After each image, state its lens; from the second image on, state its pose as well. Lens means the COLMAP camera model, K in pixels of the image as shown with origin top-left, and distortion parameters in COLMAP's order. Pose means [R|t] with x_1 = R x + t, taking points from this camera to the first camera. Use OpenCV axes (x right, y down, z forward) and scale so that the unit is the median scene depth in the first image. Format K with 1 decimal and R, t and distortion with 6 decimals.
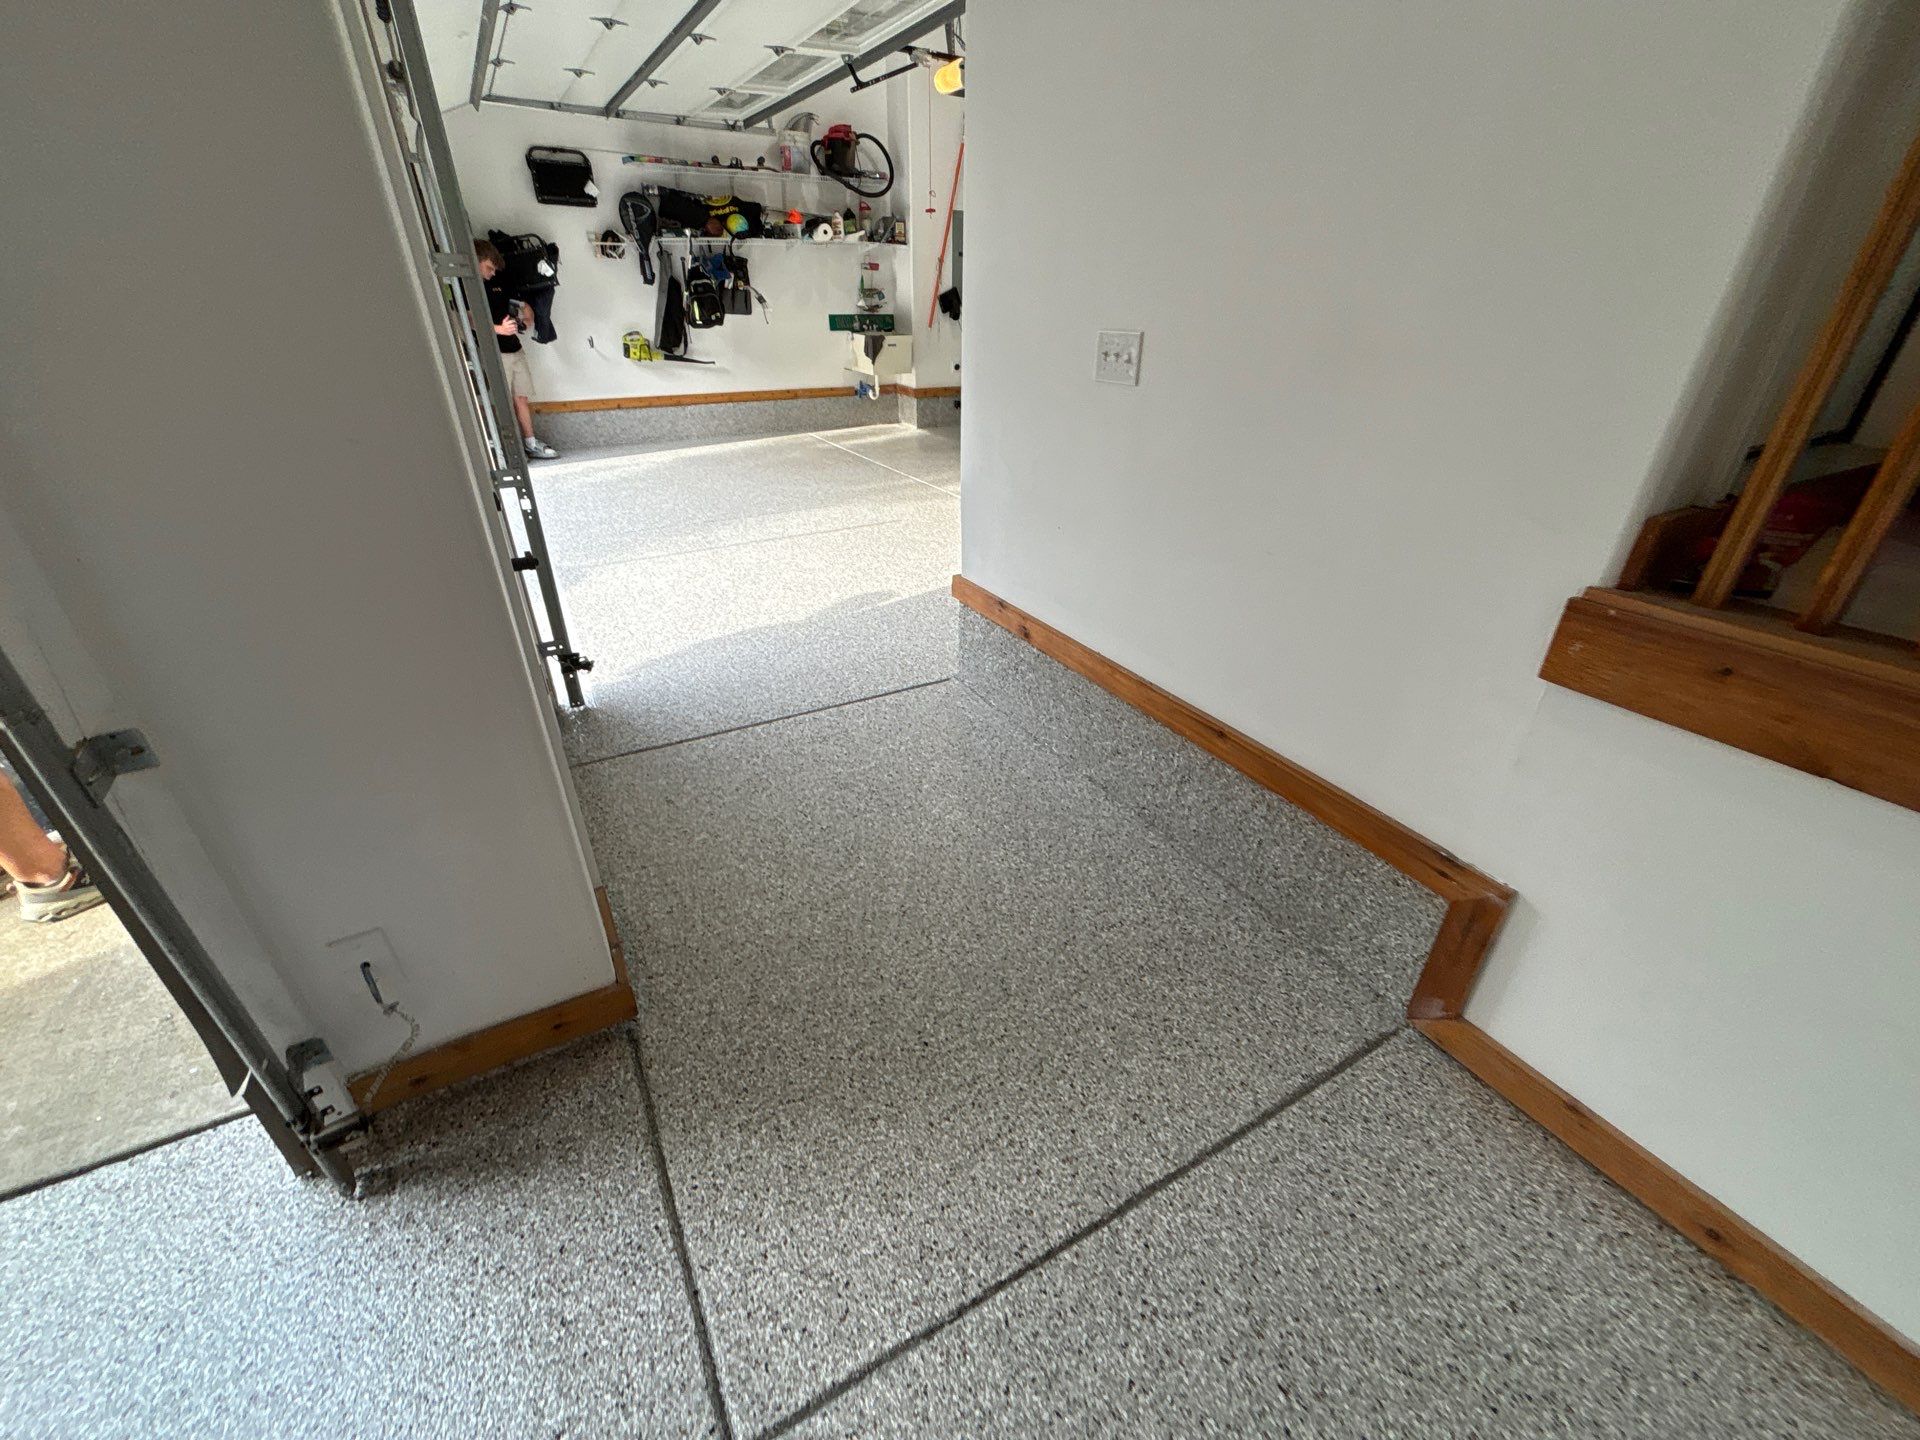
lens RADIAL K [[775.7, 0, 960.0], [0, 775.7, 720.0], [0, 0, 1]] dist [0.005939, 0.000120]
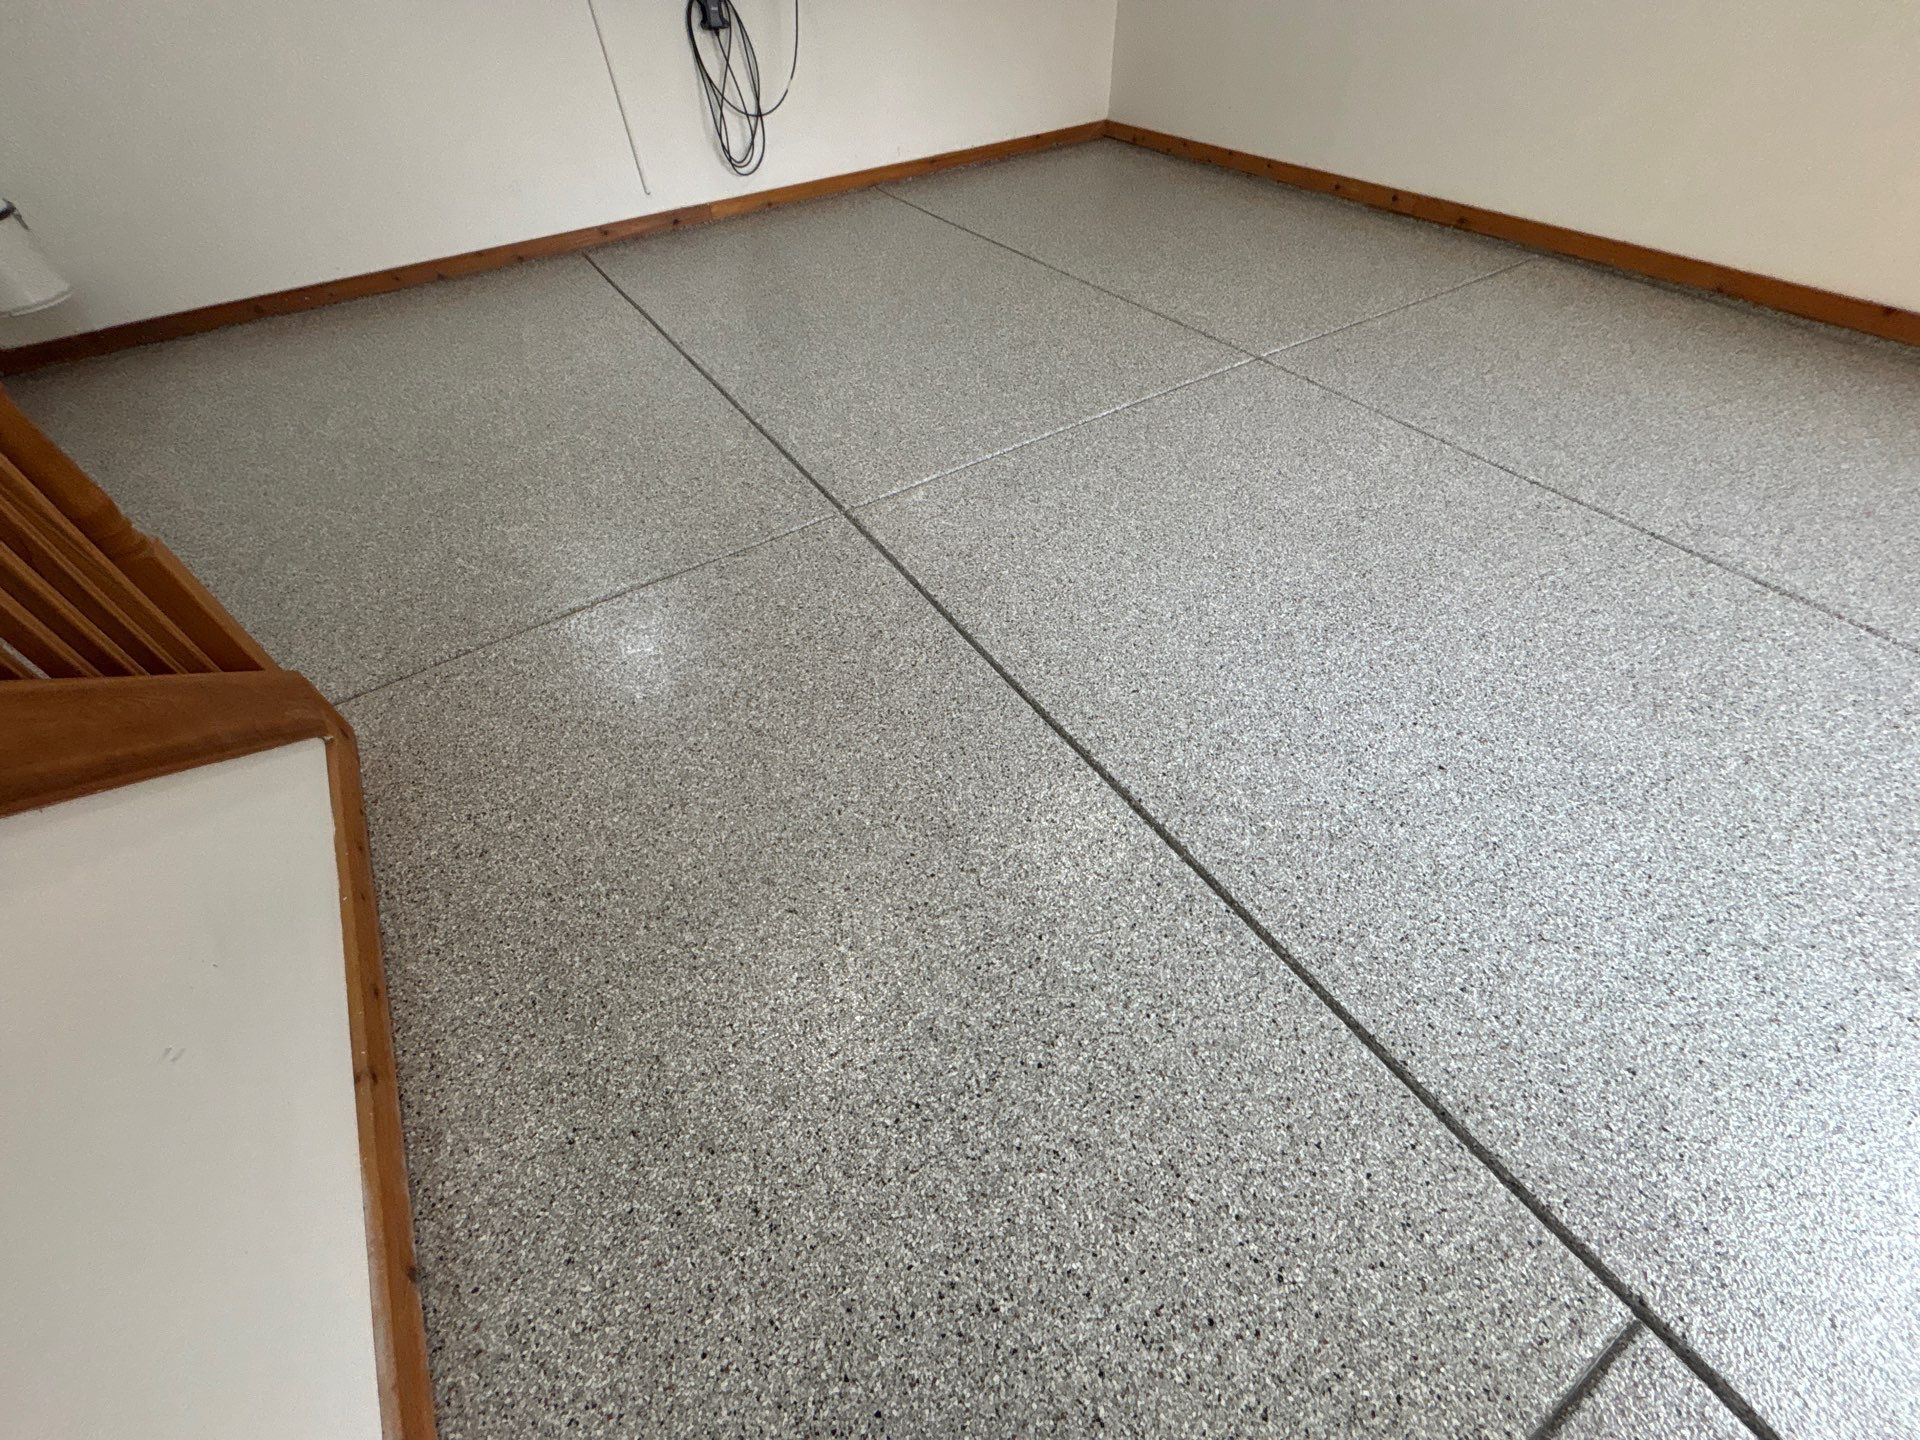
lens RADIAL K [[771.5, 0, 960.0], [0, 771.5, 720.0], [0, 0, 1]] dist [-0.000763, -0.000039]
pose [[-0.998126, 0.060766, -0.007226, 0.528895], [0.006876, 0.228698, 0.973473, -0.205625], [0.060807, 0.971599, -0.228687, 0.396295]]
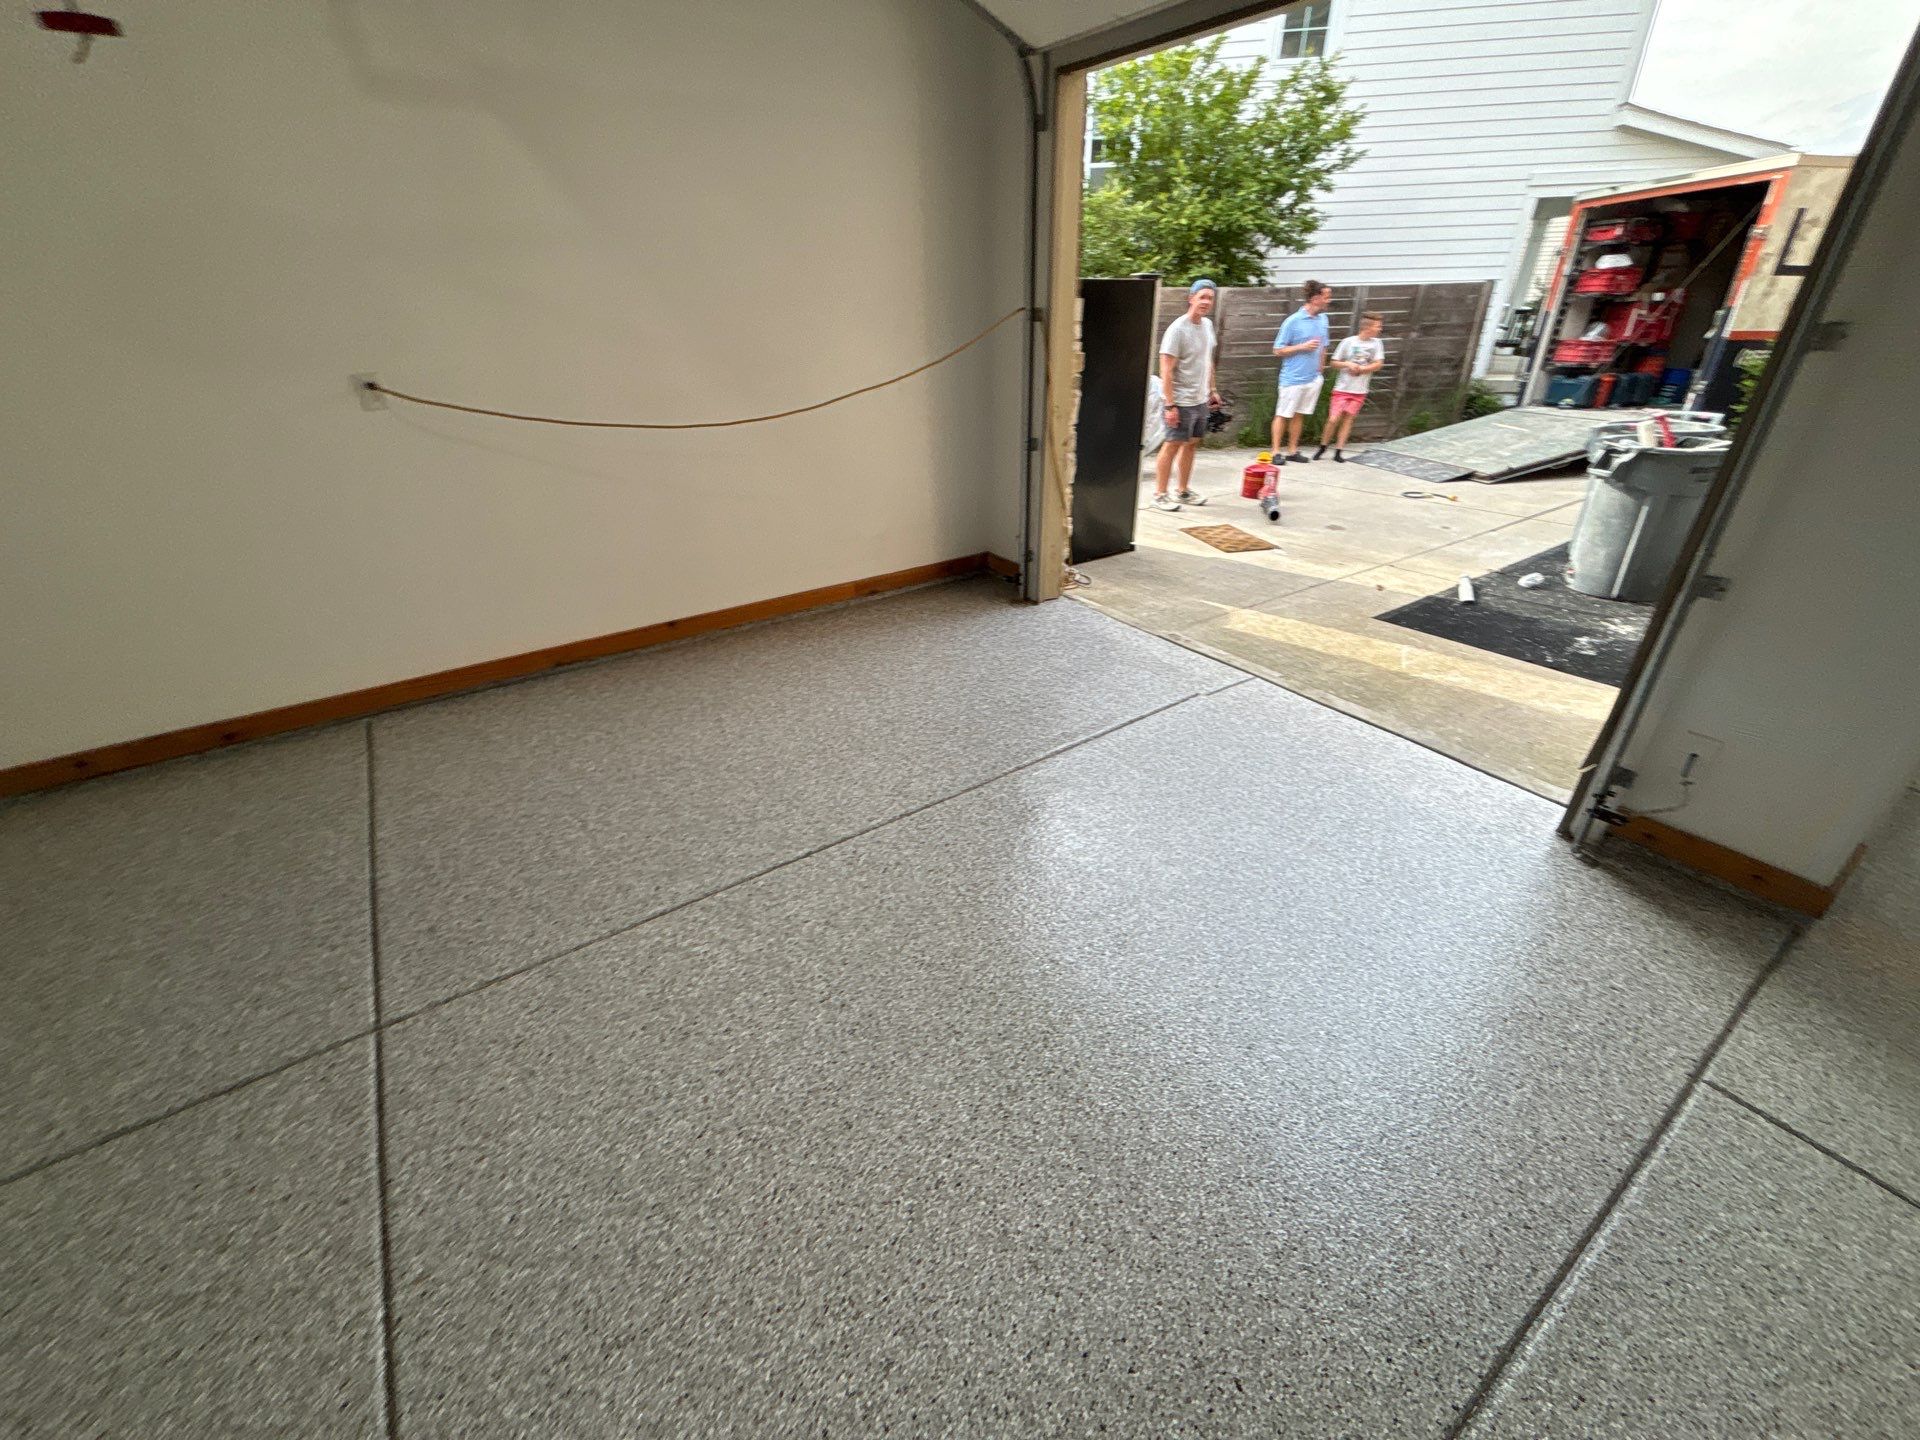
lens RADIAL K [[771.5, 0, 960.0], [0, 771.5, 720.0], [0, 0, 1]] dist [-0.000763, -0.000039]
pose [[0.081895, 0.480419, -0.873207, 0.604699], [-0.468817, 0.791733, 0.391625, 0.421020], [0.879491, 0.377302, 0.290067, -1.055273]]
